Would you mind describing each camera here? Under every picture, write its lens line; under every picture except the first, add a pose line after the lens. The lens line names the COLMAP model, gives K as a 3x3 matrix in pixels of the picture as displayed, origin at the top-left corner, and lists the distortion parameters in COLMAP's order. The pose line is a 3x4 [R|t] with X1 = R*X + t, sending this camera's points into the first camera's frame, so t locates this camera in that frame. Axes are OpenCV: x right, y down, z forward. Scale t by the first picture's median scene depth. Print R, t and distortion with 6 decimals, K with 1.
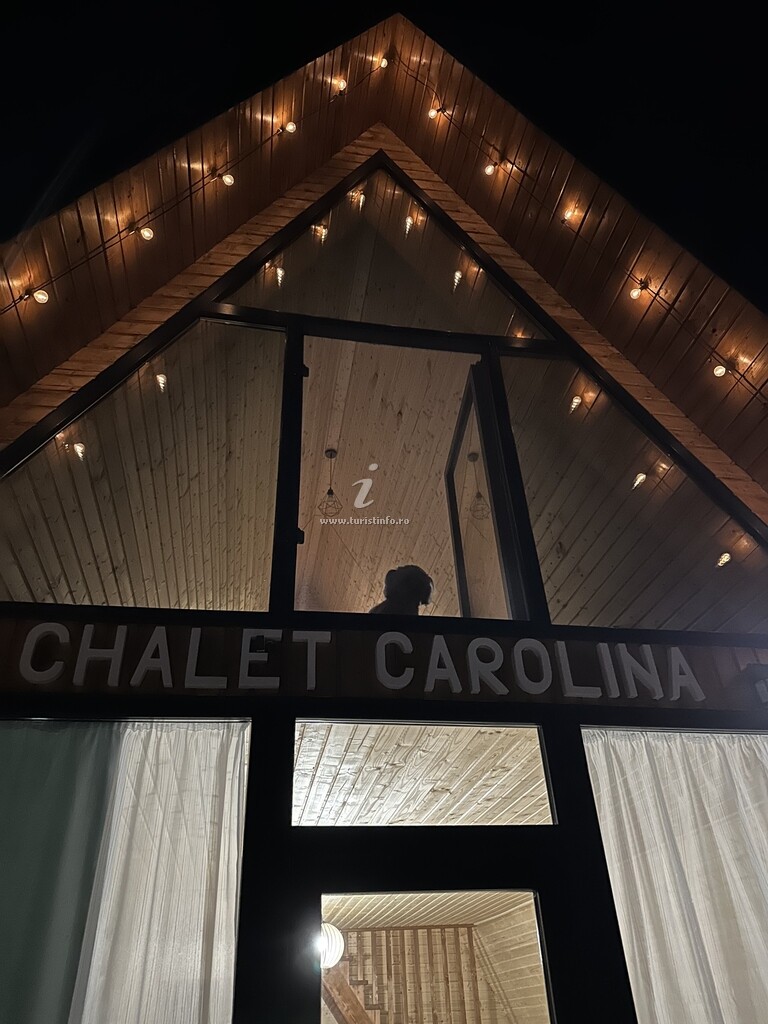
lens RADIAL K [[710.5, 0, 384.0], [0, 710.5, 512.0], [0, 0, 1]] dist [0.101224, -0.137828]
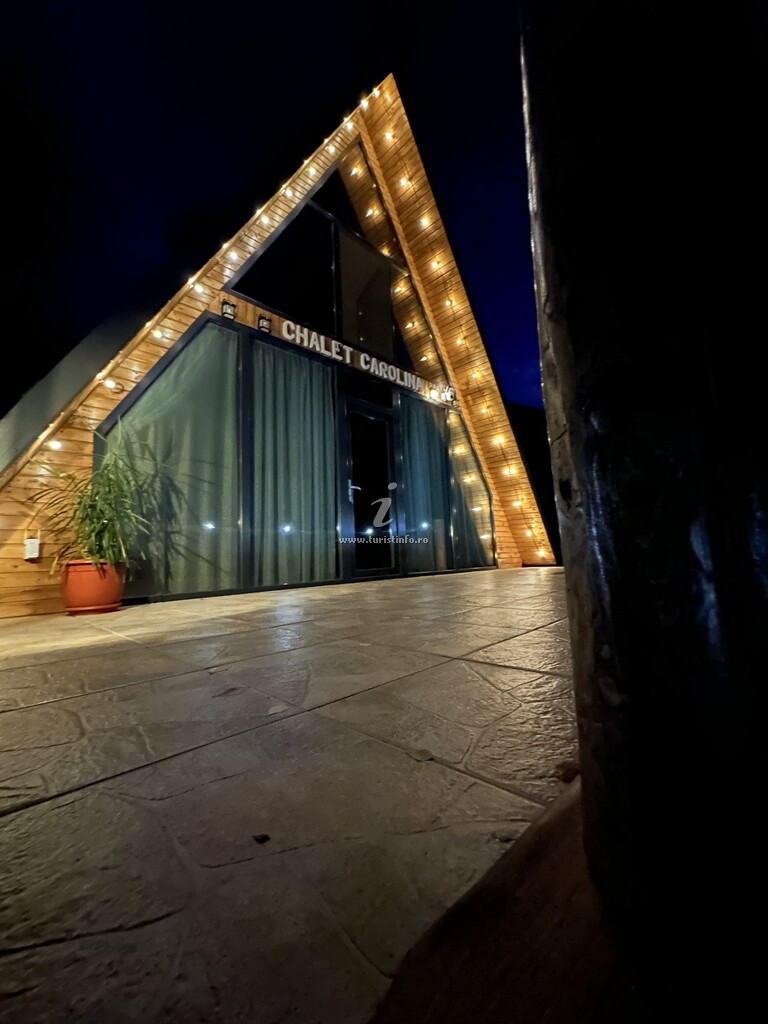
lens RADIAL K [[408.2, 0, 384.0], [0, 408.2, 512.0], [0, 0, 1]] dist [-0.002806, 0.000694]
pose [[0.820084, 0.075443, 0.567248, -0.799894], [-0.329040, 0.873179, 0.359571, 0.072719], [-0.468182, -0.481526, 0.740904, -0.762580]]
